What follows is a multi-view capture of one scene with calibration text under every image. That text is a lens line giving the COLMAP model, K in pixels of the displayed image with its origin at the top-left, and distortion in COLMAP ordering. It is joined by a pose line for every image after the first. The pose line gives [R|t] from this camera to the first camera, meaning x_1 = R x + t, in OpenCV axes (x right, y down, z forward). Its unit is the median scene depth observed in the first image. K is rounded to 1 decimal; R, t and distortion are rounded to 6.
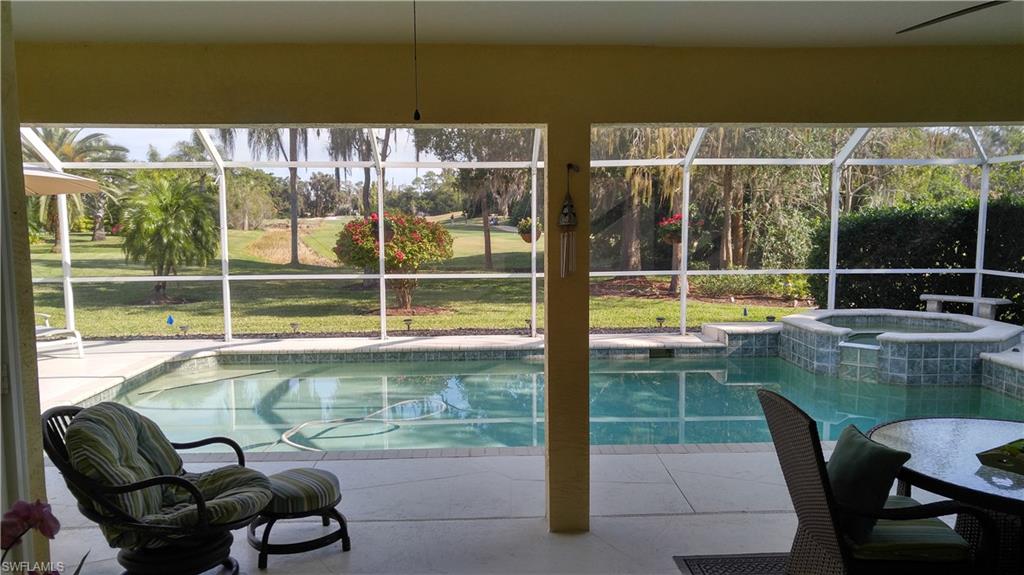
lens RADIAL K [[863.9, 0, 512.0], [0, 863.9, 287.5], [0, 0, 1]] dist [0.034705, 0.000250]
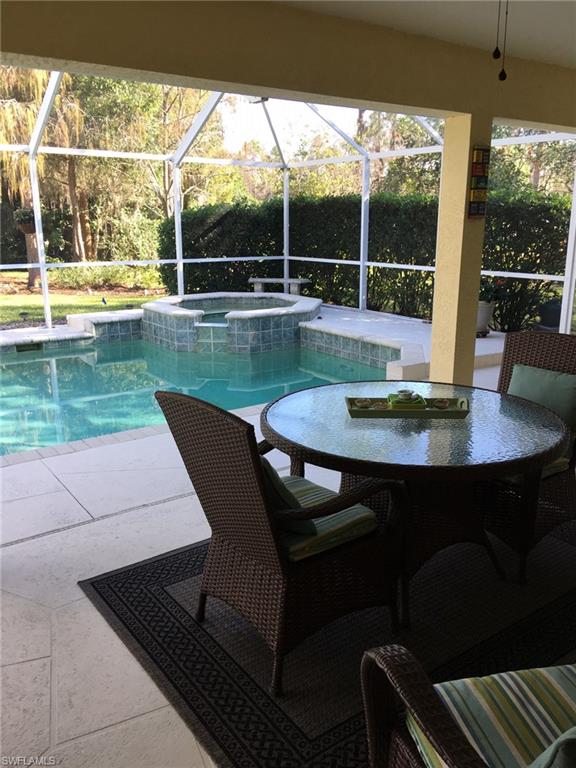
lens RADIAL K [[656.3, 0, 288.0], [0, 656.3, 384.0], [0, 0, 1]] dist [0.089363, -0.003094]
pose [[0.847326, -0.130406, 0.514814, 0.023563], [0.051720, 0.985038, 0.164393, 0.005433], [-0.528549, -0.112669, 0.841393, 0.183124]]
